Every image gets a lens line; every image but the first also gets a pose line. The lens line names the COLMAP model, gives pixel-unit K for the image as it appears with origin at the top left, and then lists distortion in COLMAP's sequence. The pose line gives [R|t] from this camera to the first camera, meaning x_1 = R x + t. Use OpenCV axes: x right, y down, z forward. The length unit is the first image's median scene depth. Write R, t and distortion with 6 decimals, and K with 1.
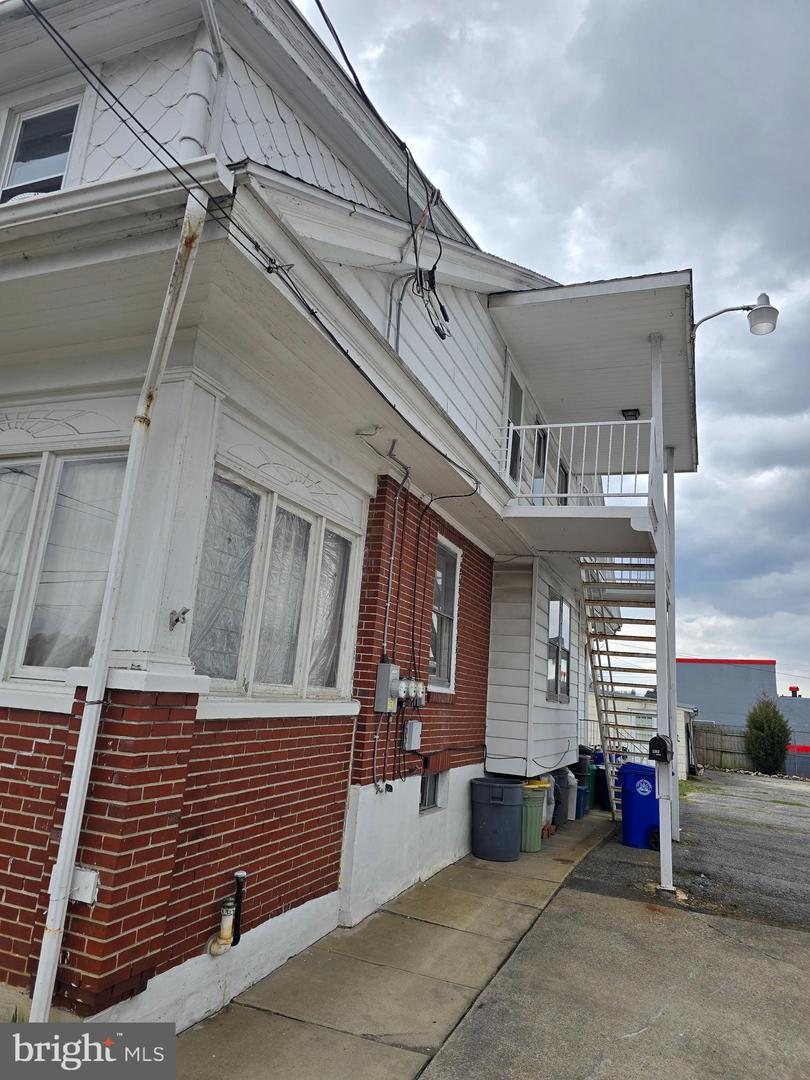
lens RADIAL K [[709.0, 0, 404.3], [0, 709.0, 544.2], [0, 0, 1]] dist [0.089363, -0.076277]
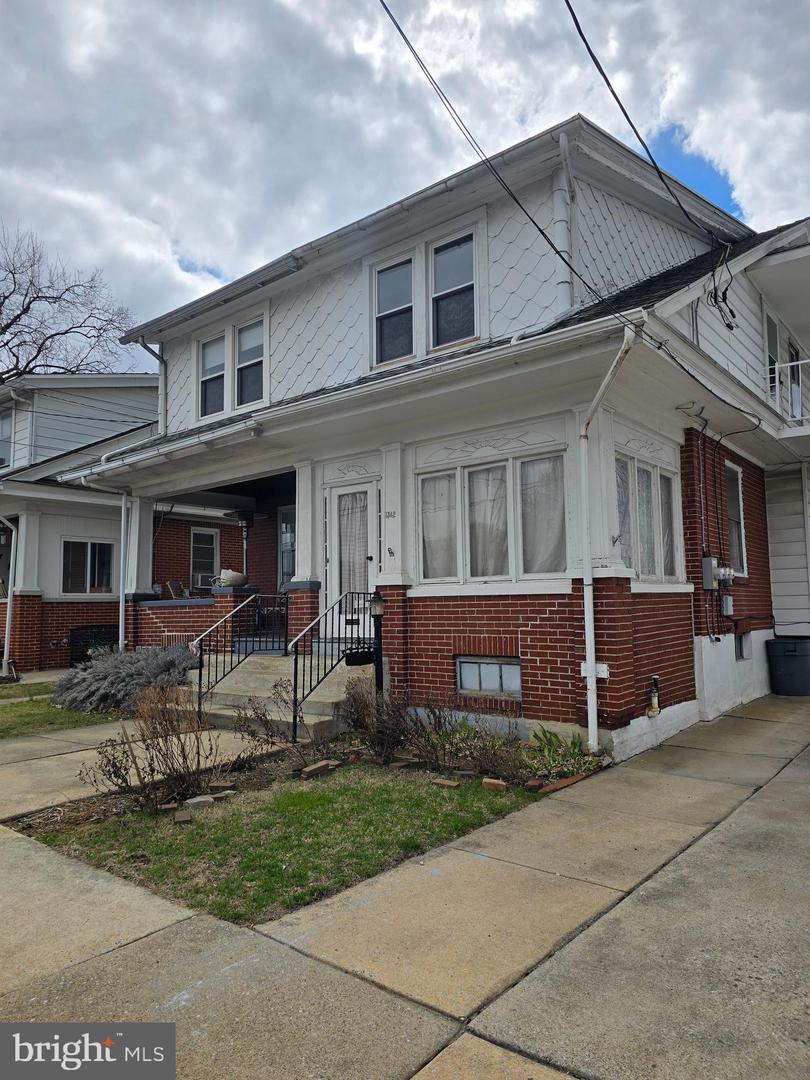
lens RADIAL K [[709.0, 0, 404.3], [0, 709.0, 544.2], [0, 0, 1]] dist [0.089363, -0.076277]
pose [[0.952369, -0.112842, -0.283302, -0.201047], [0.143659, 0.985489, 0.090406, -0.084634], [0.268989, -0.126799, 0.954760, -0.592376]]
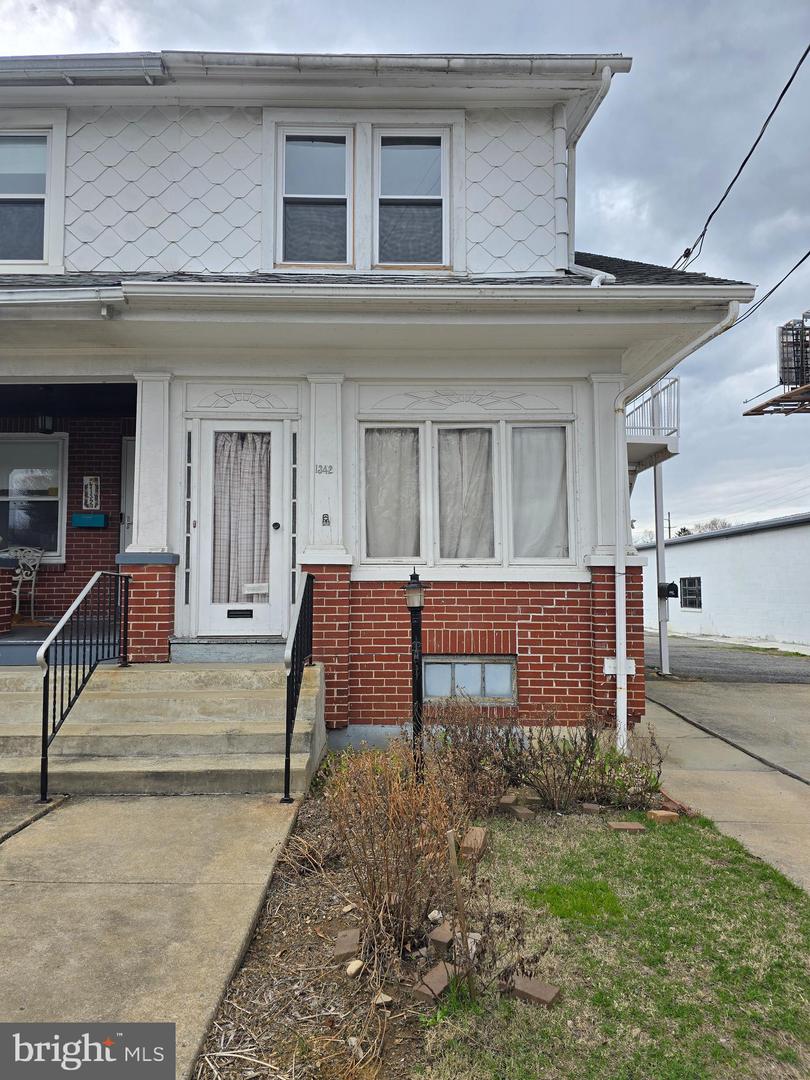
lens RADIAL K [[707.3, 0, 405.0], [0, 707.3, 540.0], [0, 0, 1]] dist [0.062729, -0.056378]
pose [[0.925412, -0.047388, 0.375988, -0.940951], [-0.013575, 0.987369, 0.157855, -0.082841], [-0.378719, -0.151185, 0.913080, -0.247088]]
